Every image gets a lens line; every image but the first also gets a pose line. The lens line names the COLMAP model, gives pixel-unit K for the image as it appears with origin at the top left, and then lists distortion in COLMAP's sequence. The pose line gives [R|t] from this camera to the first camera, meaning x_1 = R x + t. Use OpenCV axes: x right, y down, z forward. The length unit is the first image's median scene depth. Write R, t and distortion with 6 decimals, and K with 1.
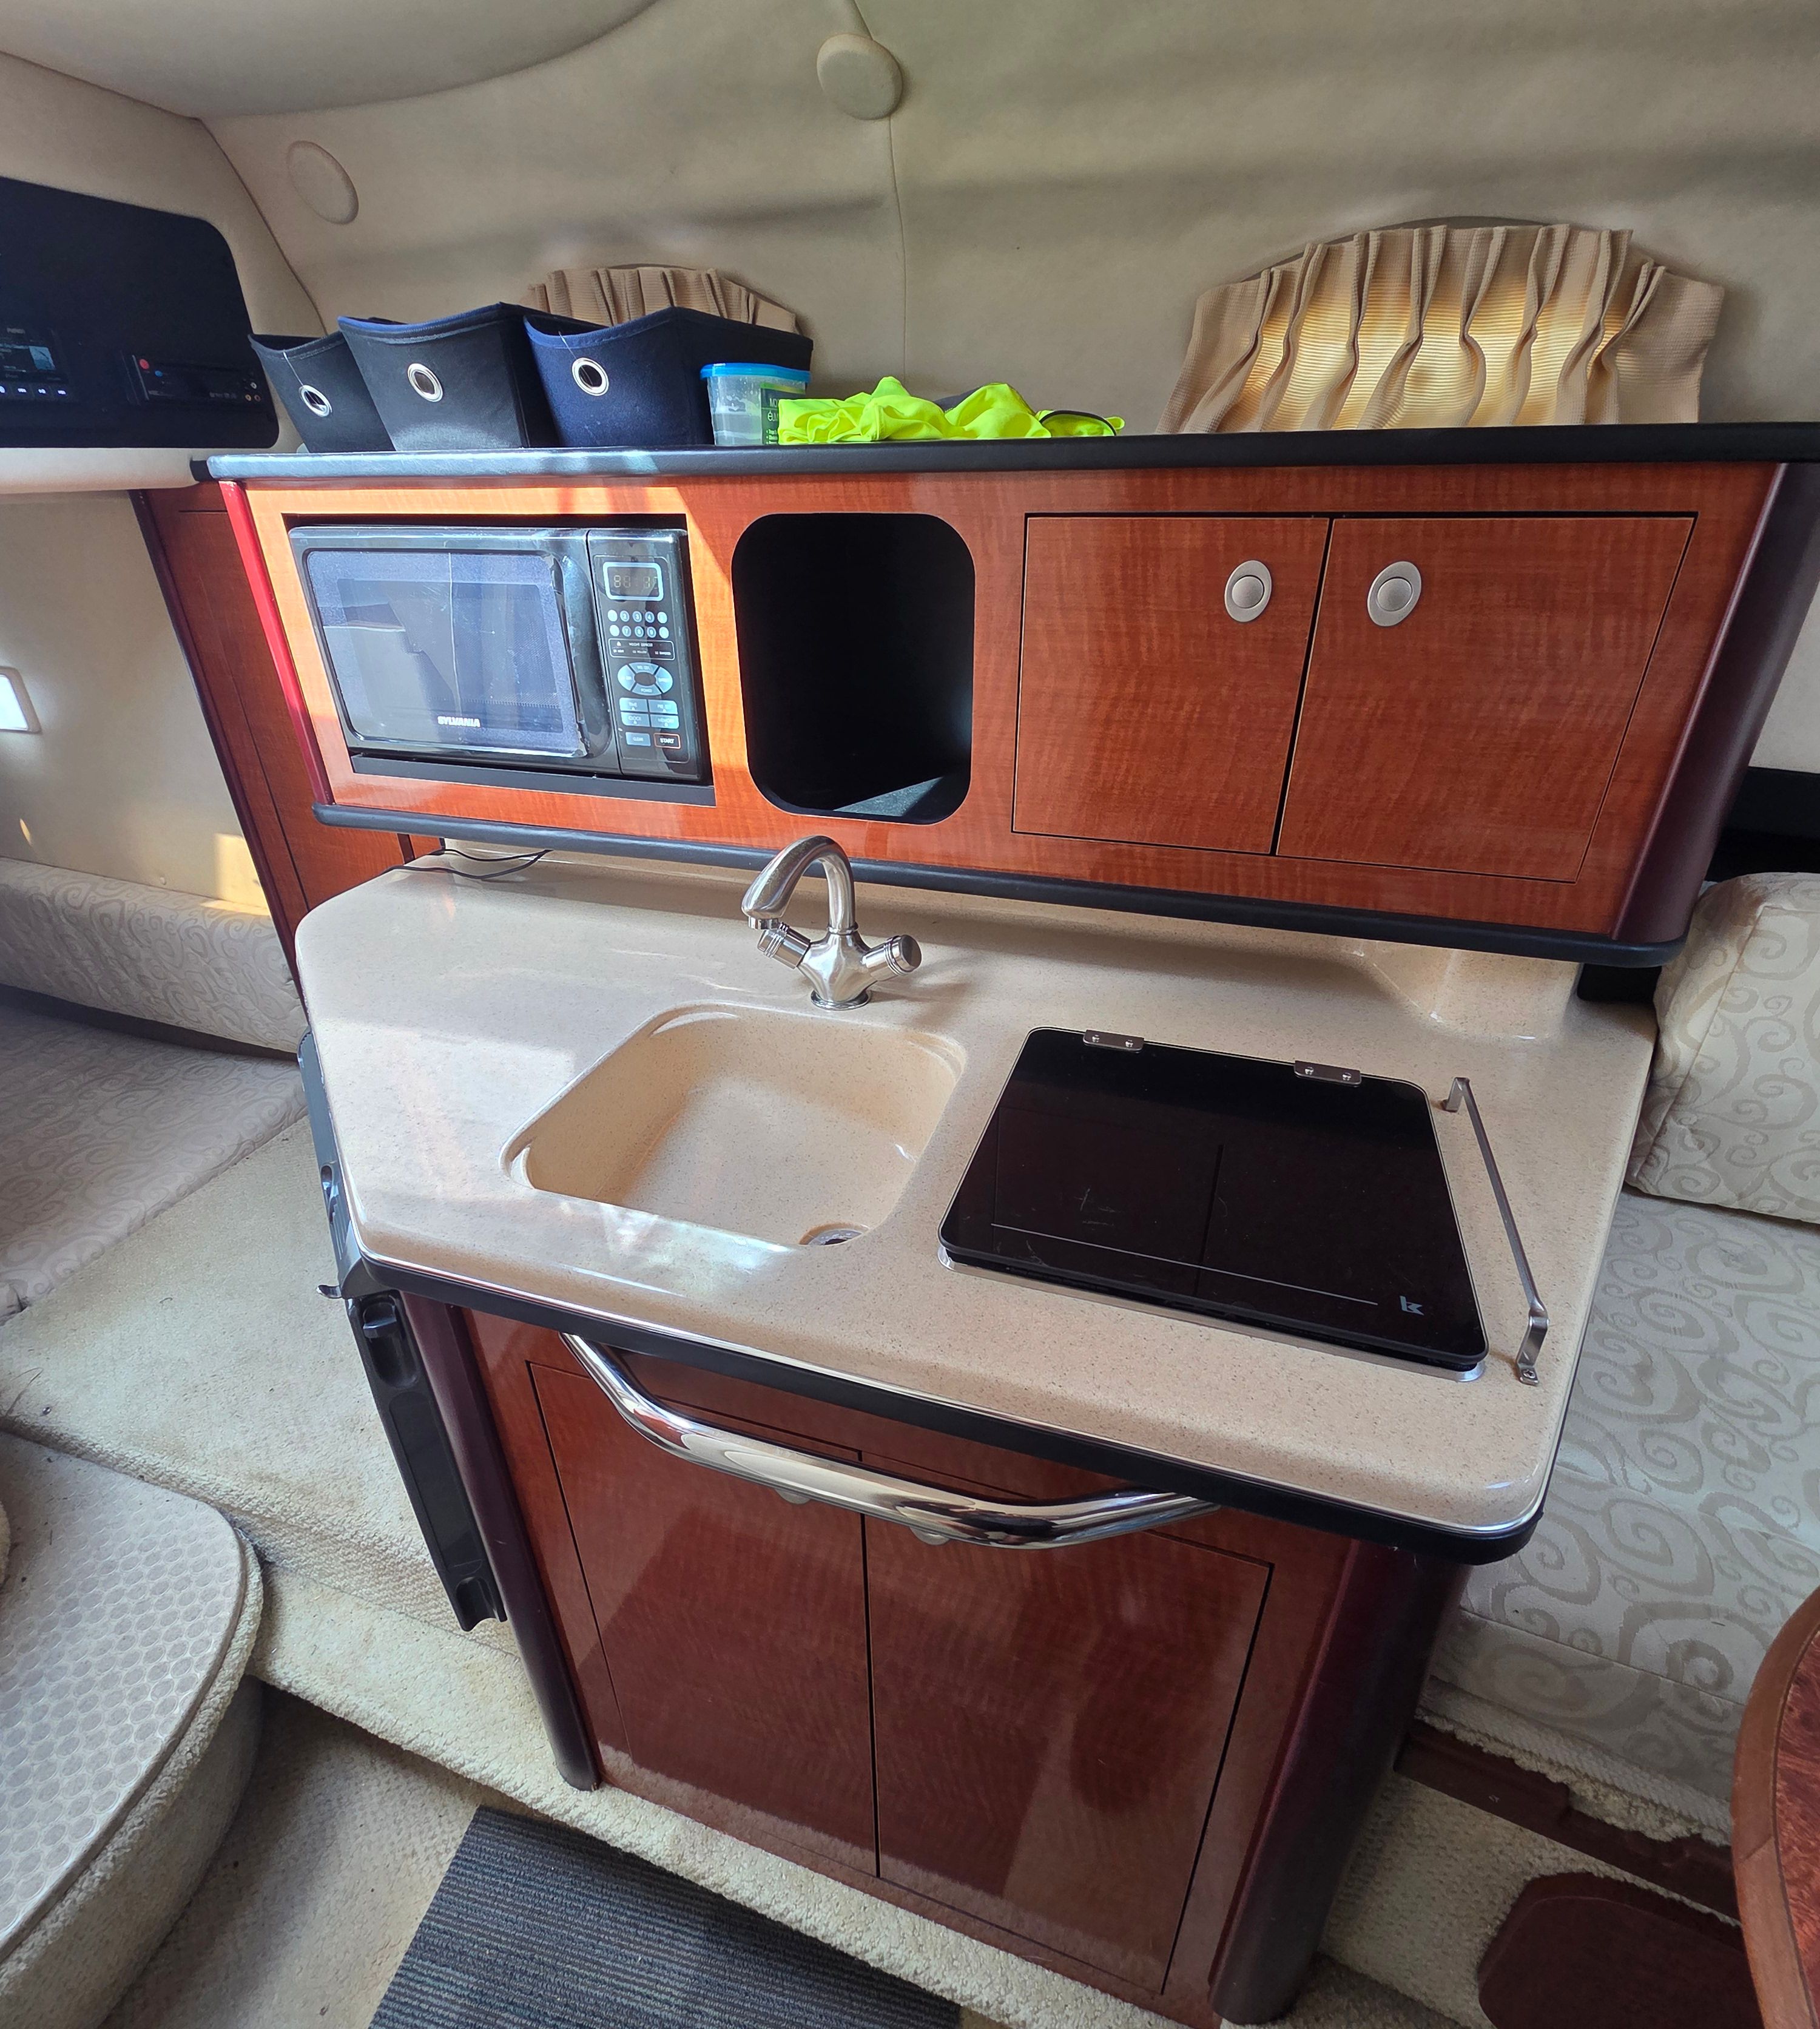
lens RADIAL K [[1005.7, 0, 910.0], [0, 1005.7, 1014.5], [0, 0, 1]] dist [-0.001865, -0.000137]
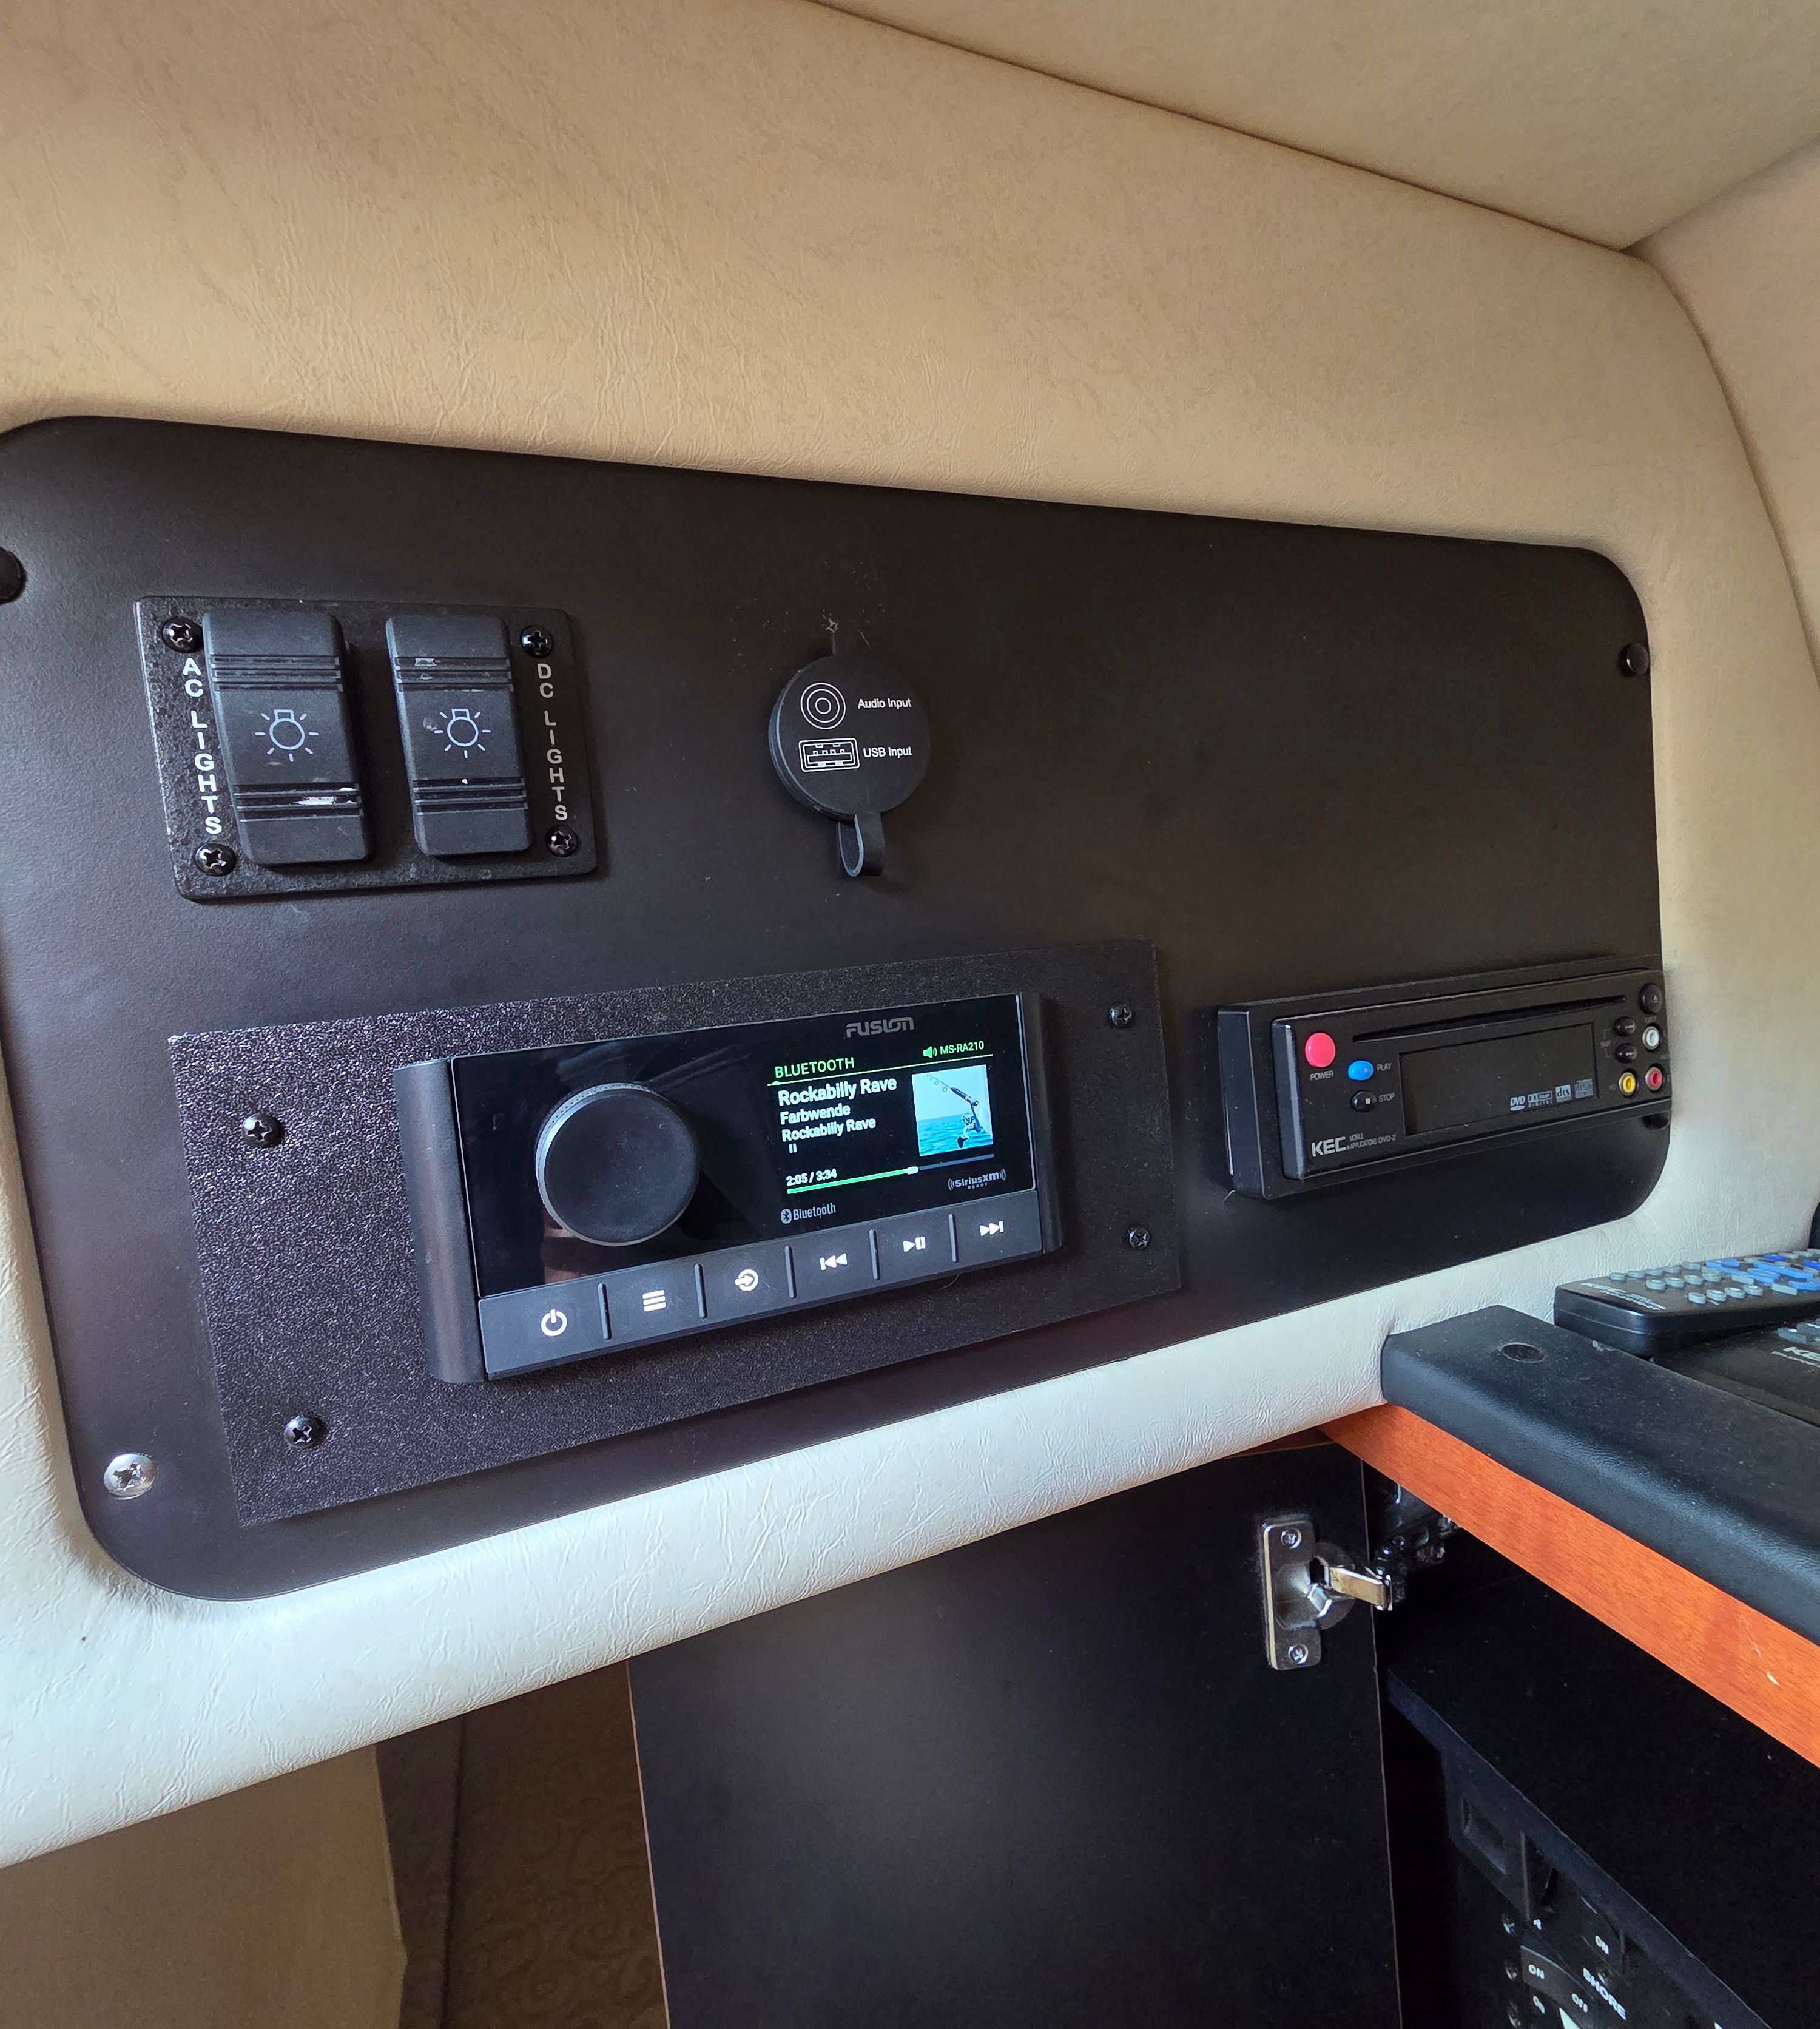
lens RADIAL K [[1005.7, 0, 910.0], [0, 1005.7, 1014.5], [0, 0, 1]] dist [-0.001865, -0.000137]
pose [[0.640876, -0.006013, -0.767621, -0.781158], [-0.286485, 0.925849, -0.246435, -0.693550], [0.712182, 0.377846, 0.591632, 0.954291]]
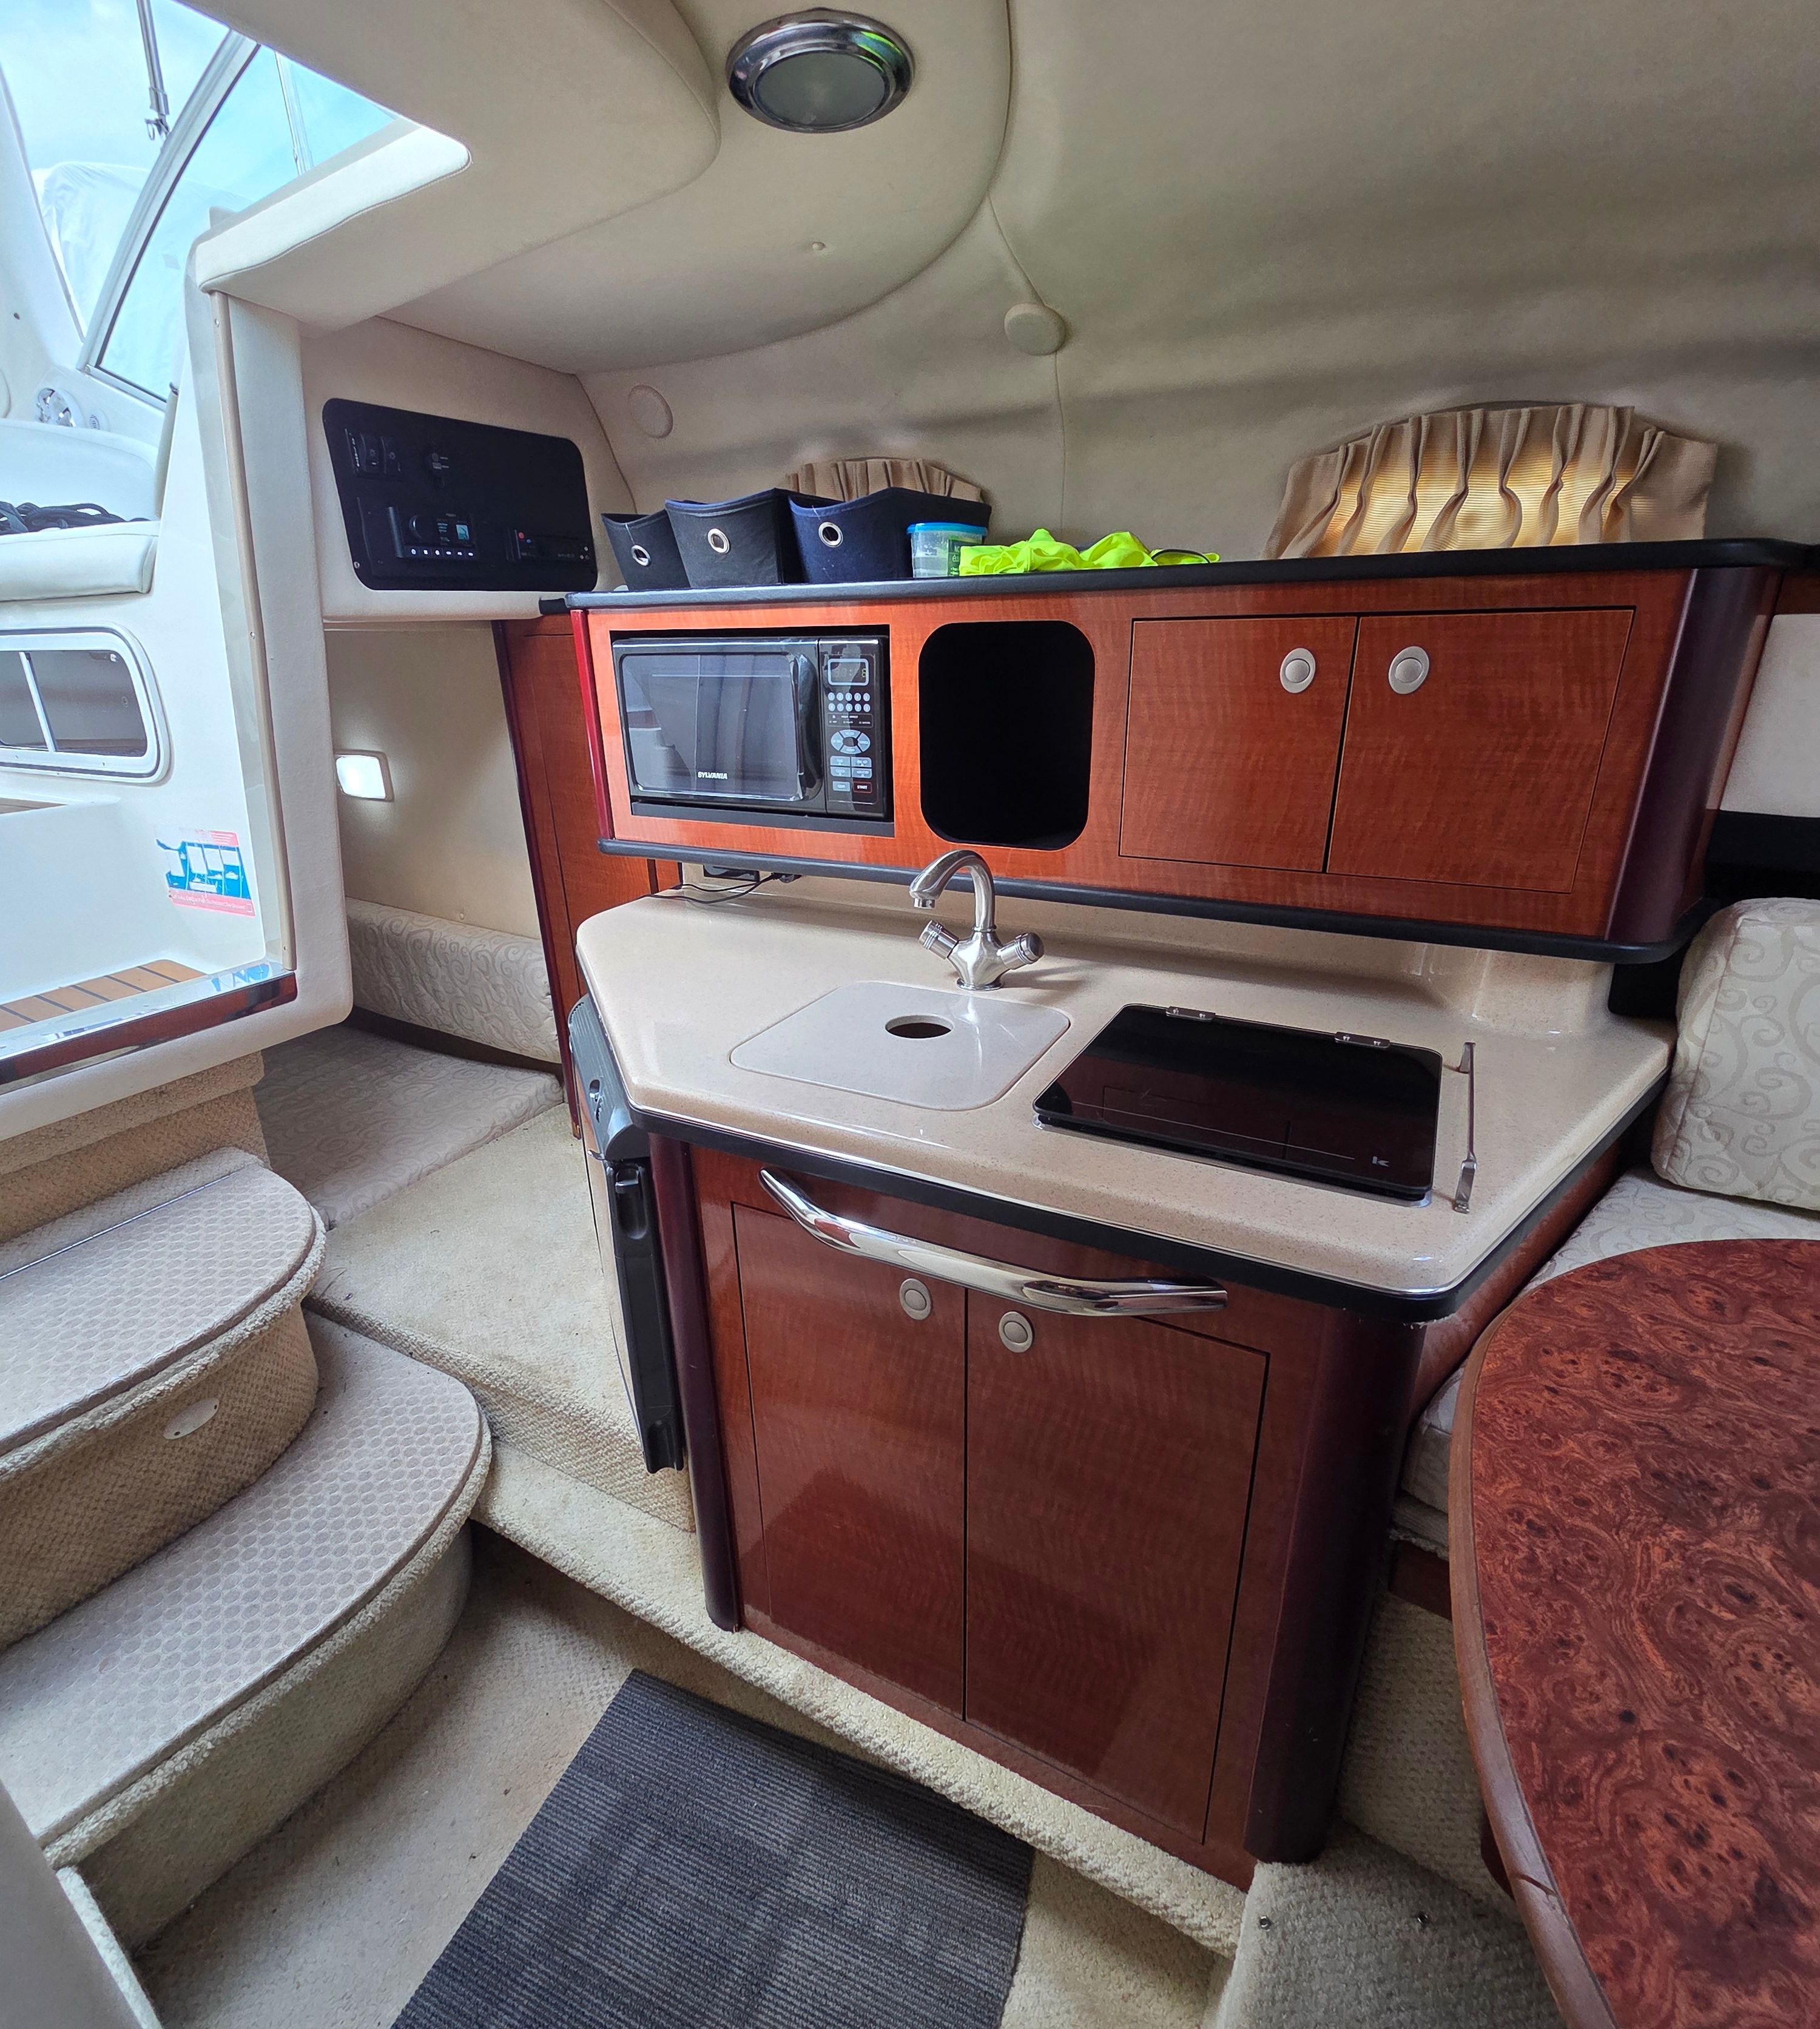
lens RADIAL K [[1005.7, 0, 910.0], [0, 1005.7, 1014.5], [0, 0, 1]] dist [-0.001865, -0.000137]
pose [[0.985548, 0.051842, -0.161271, 0.054070], [-0.071398, 0.990452, -0.117932, 0.186480], [0.153617, 0.127742, 0.979839, -0.273115]]
